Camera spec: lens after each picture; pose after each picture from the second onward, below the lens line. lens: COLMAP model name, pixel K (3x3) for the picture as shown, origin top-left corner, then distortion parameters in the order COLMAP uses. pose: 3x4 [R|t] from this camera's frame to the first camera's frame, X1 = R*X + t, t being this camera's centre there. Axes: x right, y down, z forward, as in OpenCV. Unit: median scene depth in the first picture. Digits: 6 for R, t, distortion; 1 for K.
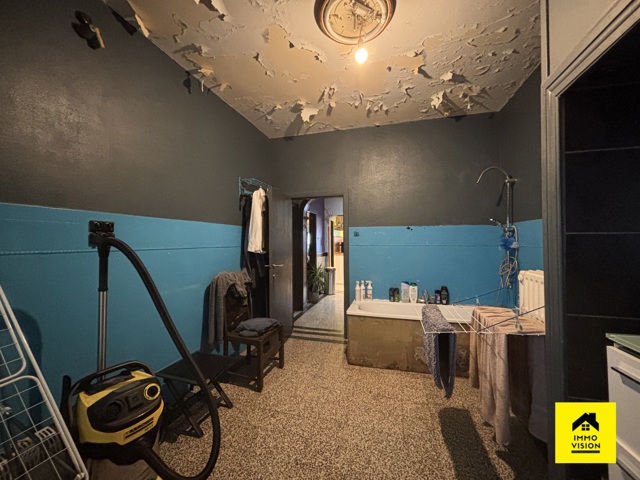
lens RADIAL K [[257.2, 0, 319.9], [0, 257.2, 239.6], [0, 0, 1]] dist [0.000049, 0.000188]
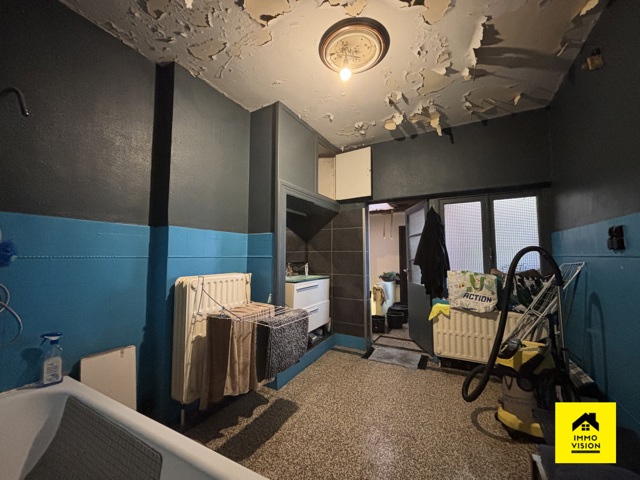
lens RADIAL K [[257.2, 0, 321.5], [0, 257.2, 240.1], [0, 0, 1]] dist [0.000049, 0.000188]
pose [[-0.975766, 0.023512, 0.217551, 0.042520], [0.007242, 0.997136, -0.075283, 0.053537], [-0.218698, -0.071883, -0.973141, 2.182373]]
